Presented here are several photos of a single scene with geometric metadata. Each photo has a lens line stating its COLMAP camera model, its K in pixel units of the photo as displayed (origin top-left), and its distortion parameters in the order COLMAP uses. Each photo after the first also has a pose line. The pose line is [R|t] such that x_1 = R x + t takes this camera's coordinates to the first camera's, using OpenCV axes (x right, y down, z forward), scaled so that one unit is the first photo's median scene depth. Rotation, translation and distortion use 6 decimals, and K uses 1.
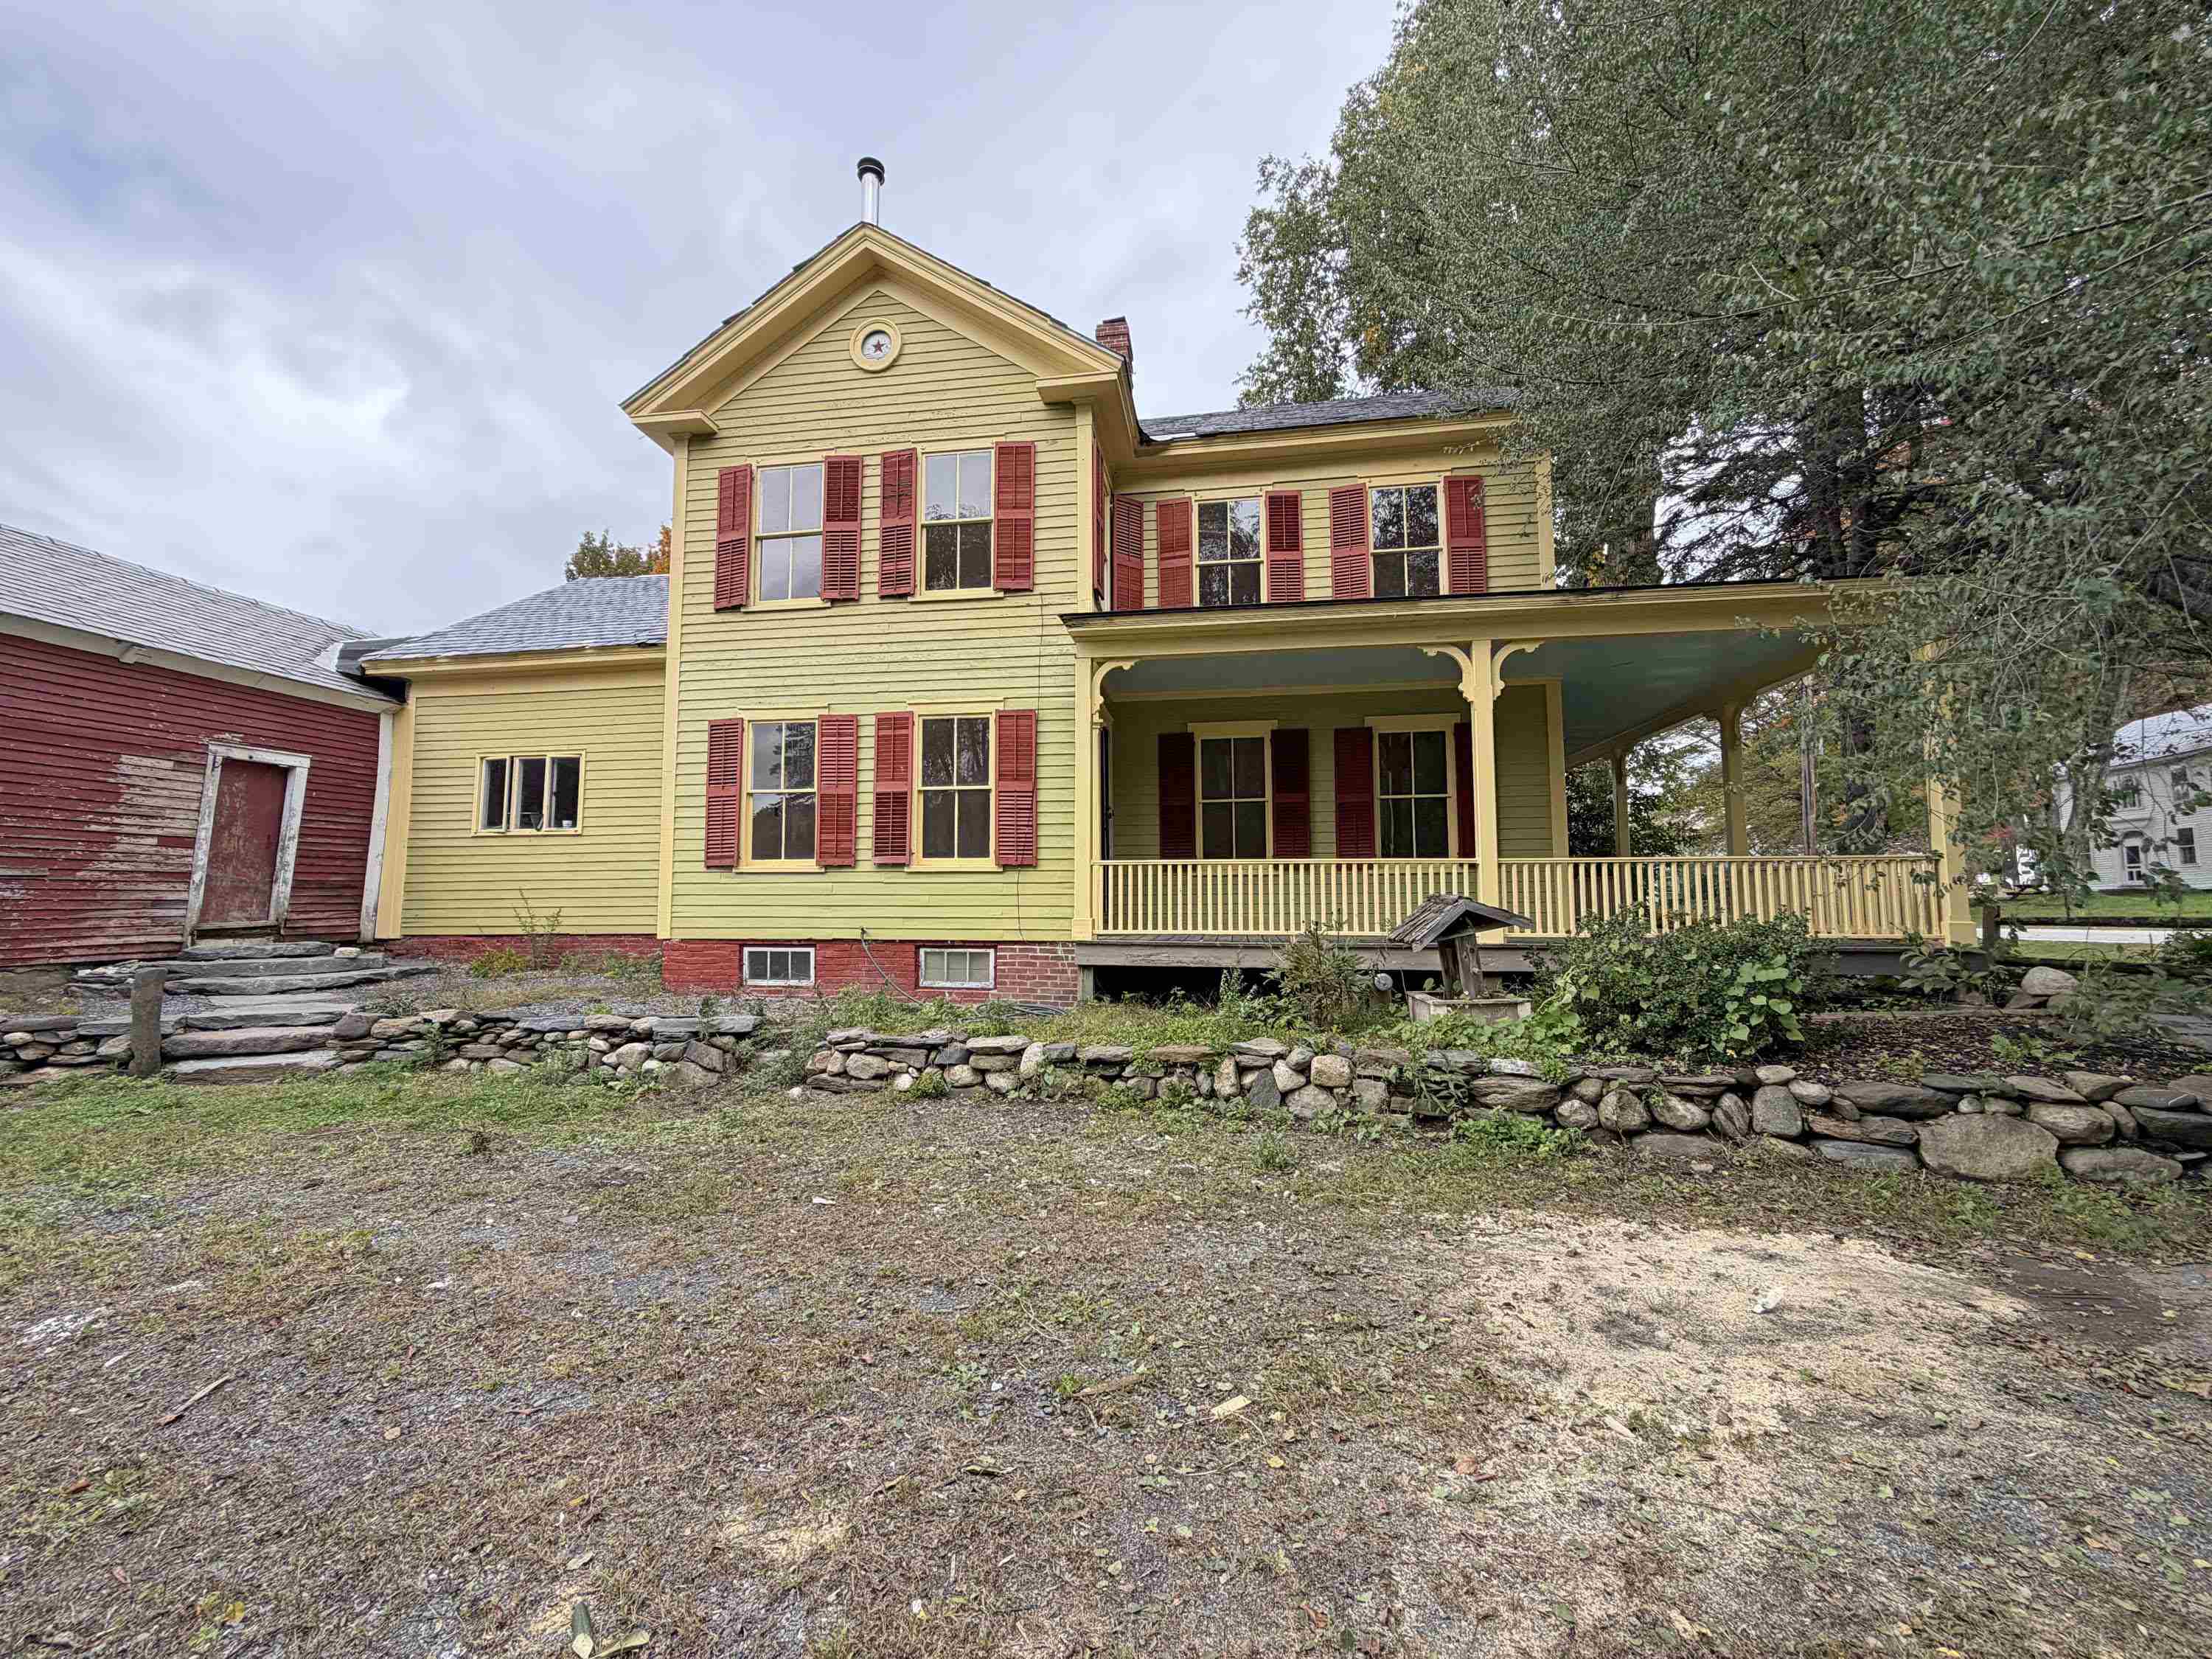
lens RADIAL K [[880.4, 0, 1102.1], [0, 880.4, 825.8], [0, 0, 1]] dist [0.000848, -0.000284]
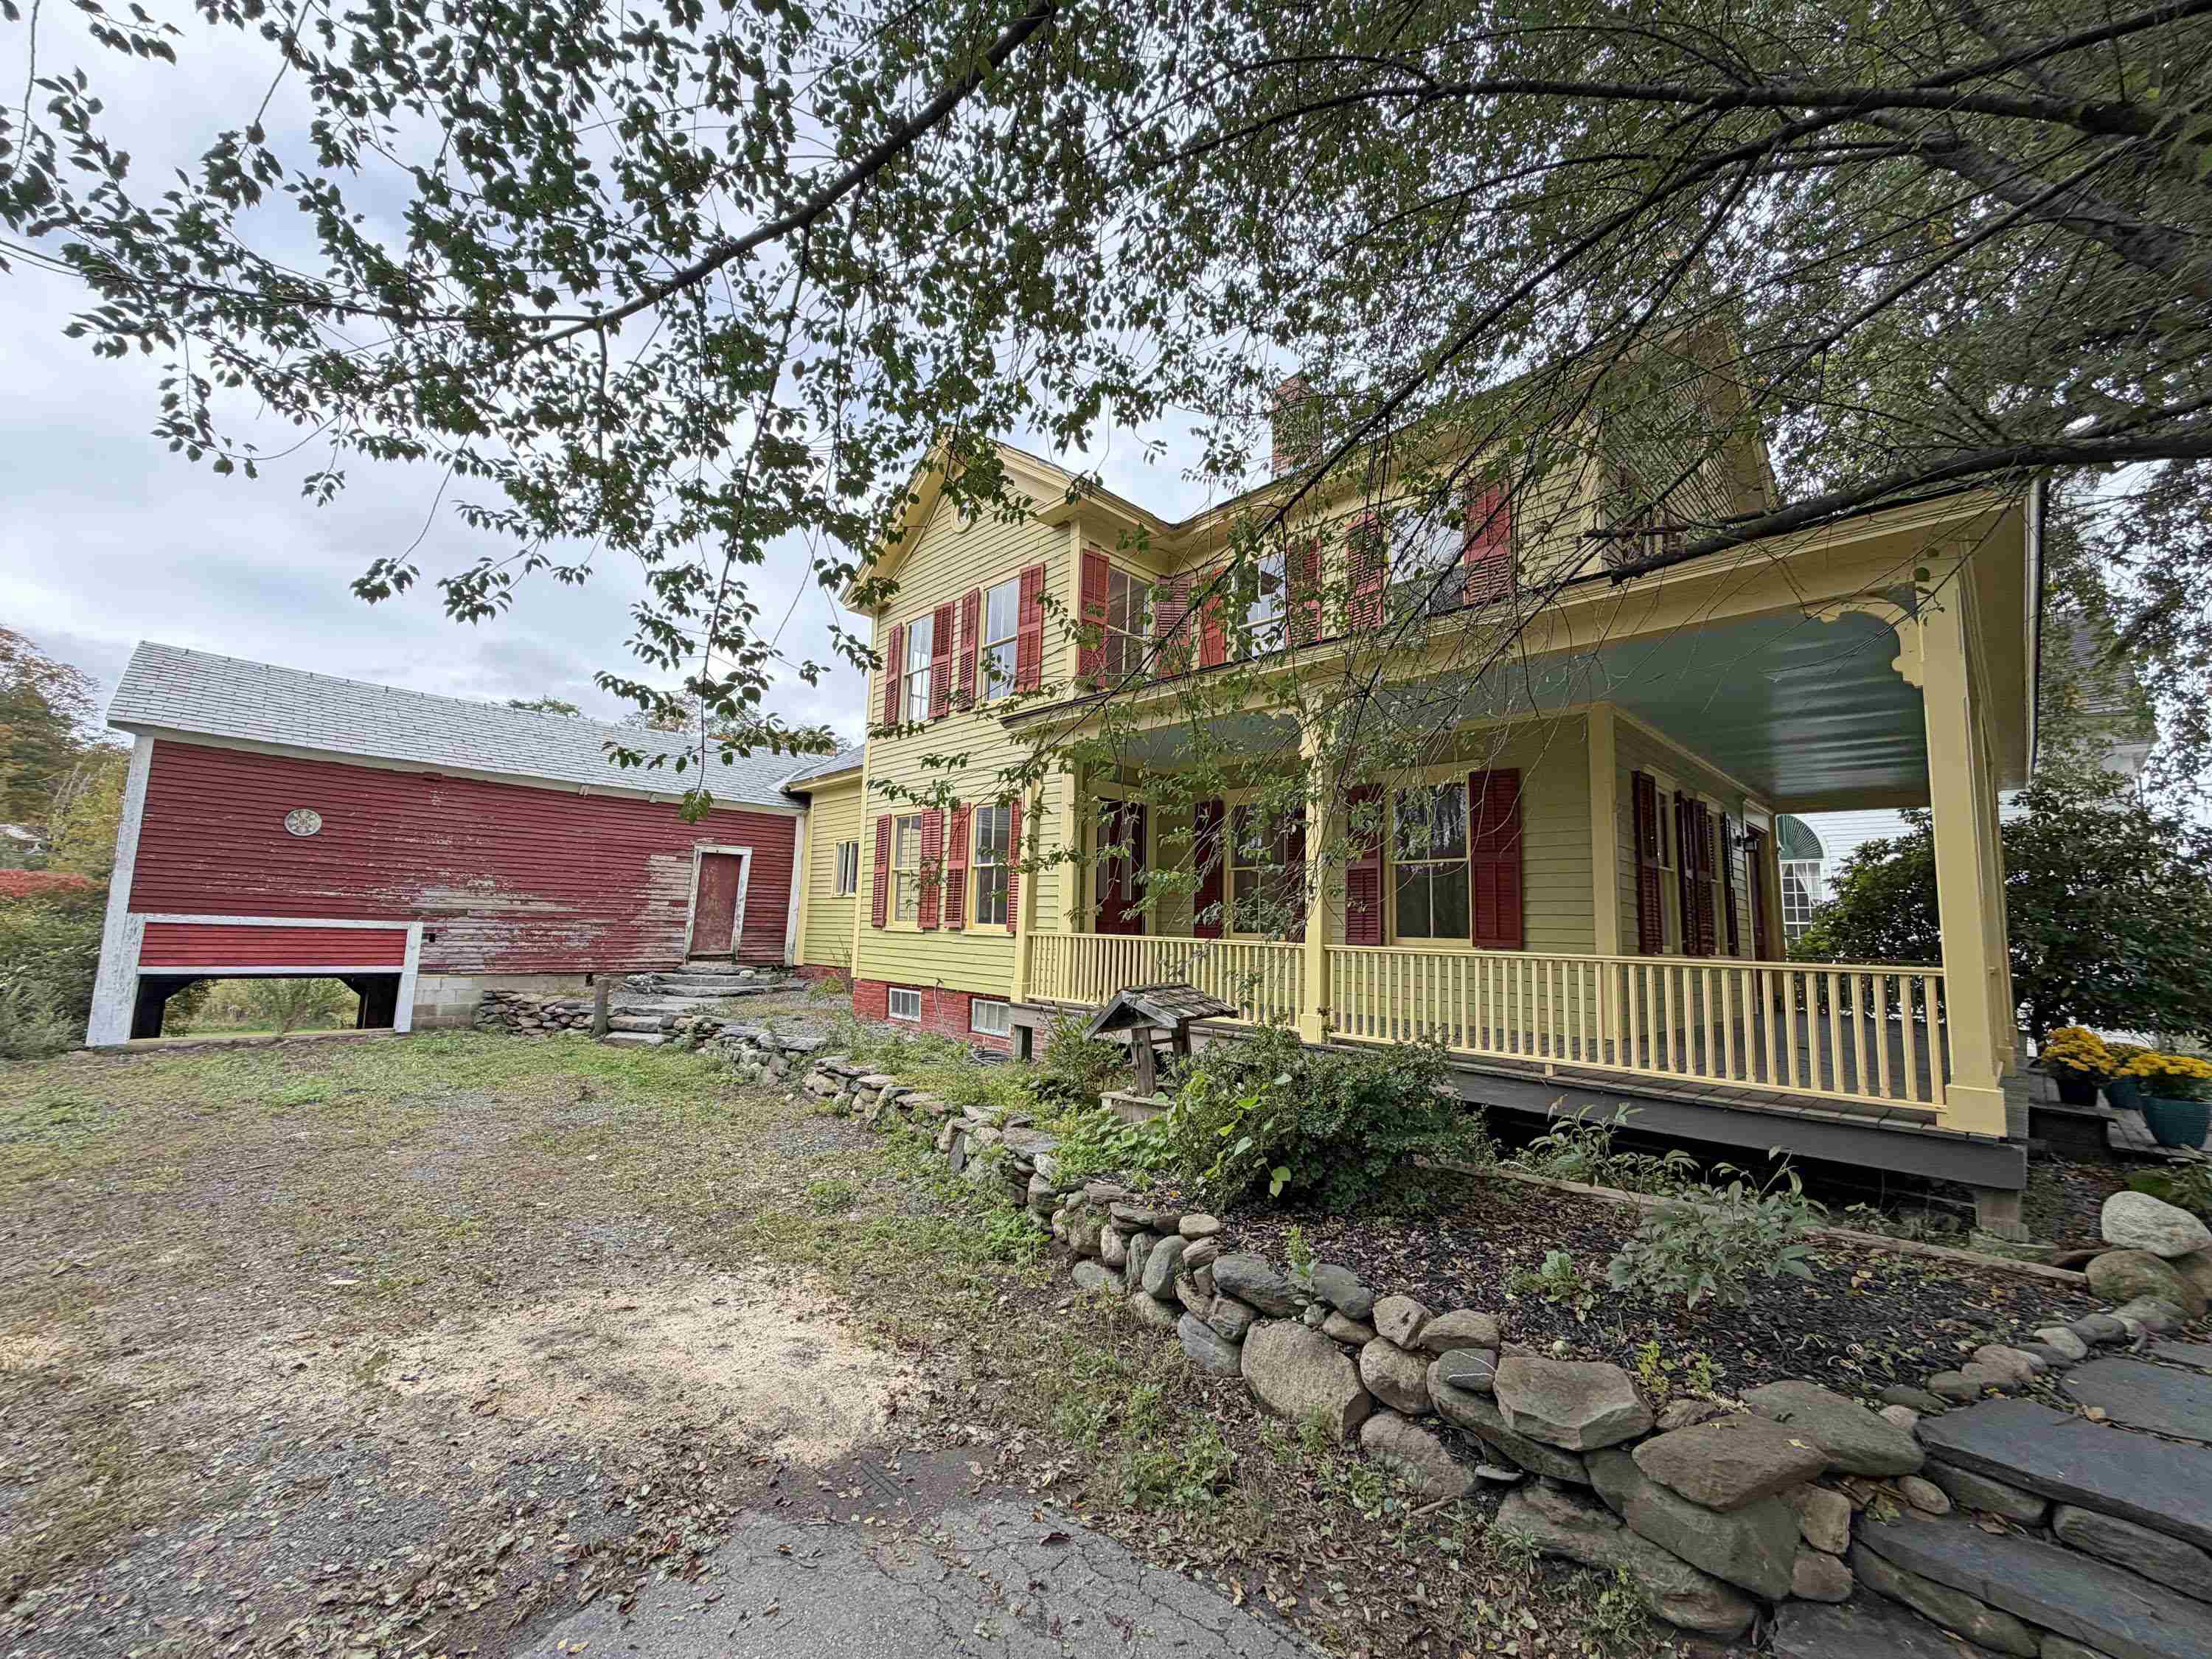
lens RADIAL K [[880.4, 0, 1100.6], [0, 880.4, 831.1], [0, 0, 1]] dist [0.000848, -0.000284]
pose [[0.794201, -0.040546, -0.606301, 0.669252], [0.018429, 0.998920, -0.042662, -0.035050], [0.607376, 0.022708, 0.794090, 0.141346]]
